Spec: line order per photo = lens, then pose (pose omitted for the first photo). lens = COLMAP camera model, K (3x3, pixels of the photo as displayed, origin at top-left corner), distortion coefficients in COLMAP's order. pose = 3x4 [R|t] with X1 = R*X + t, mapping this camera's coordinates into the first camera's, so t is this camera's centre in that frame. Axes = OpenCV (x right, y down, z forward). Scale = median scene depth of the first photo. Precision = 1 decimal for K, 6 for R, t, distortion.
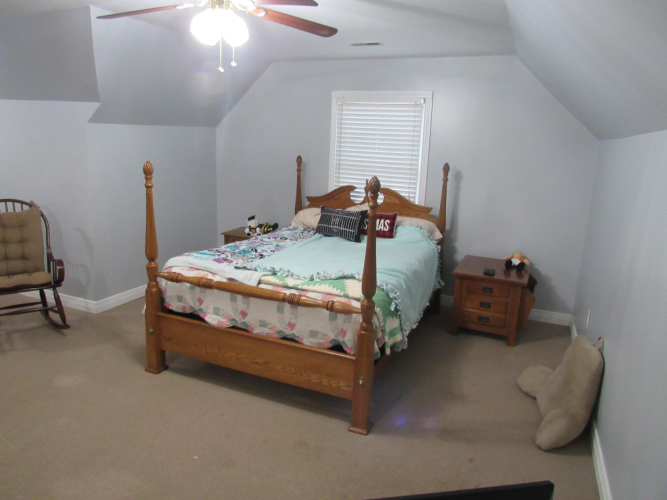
lens RADIAL K [[482.8, 0, 330.0], [0, 482.8, 249.5], [0, 0, 1]] dist [-0.025580, 0.022602]
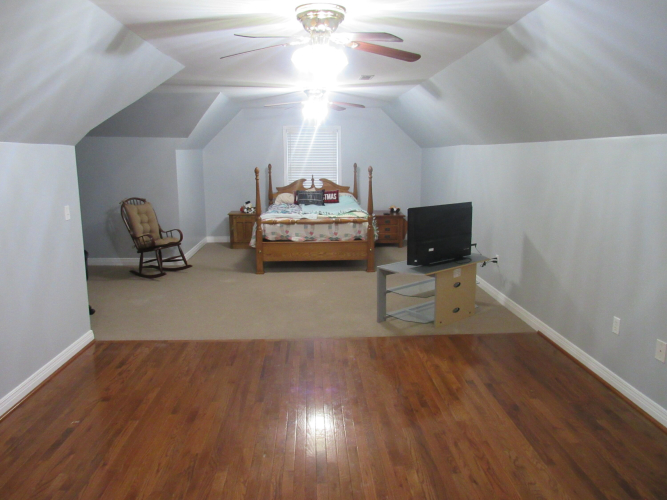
lens RADIAL K [[482.8, 0, 336.4], [0, 482.8, 249.6], [0, 0, 1]] dist [-0.025580, 0.022602]
pose [[0.896958, -0.128229, 0.423111, -1.000567], [0.137999, 0.990403, 0.007608, 0.203187], [-0.420026, 0.051565, 0.906046, -1.022121]]
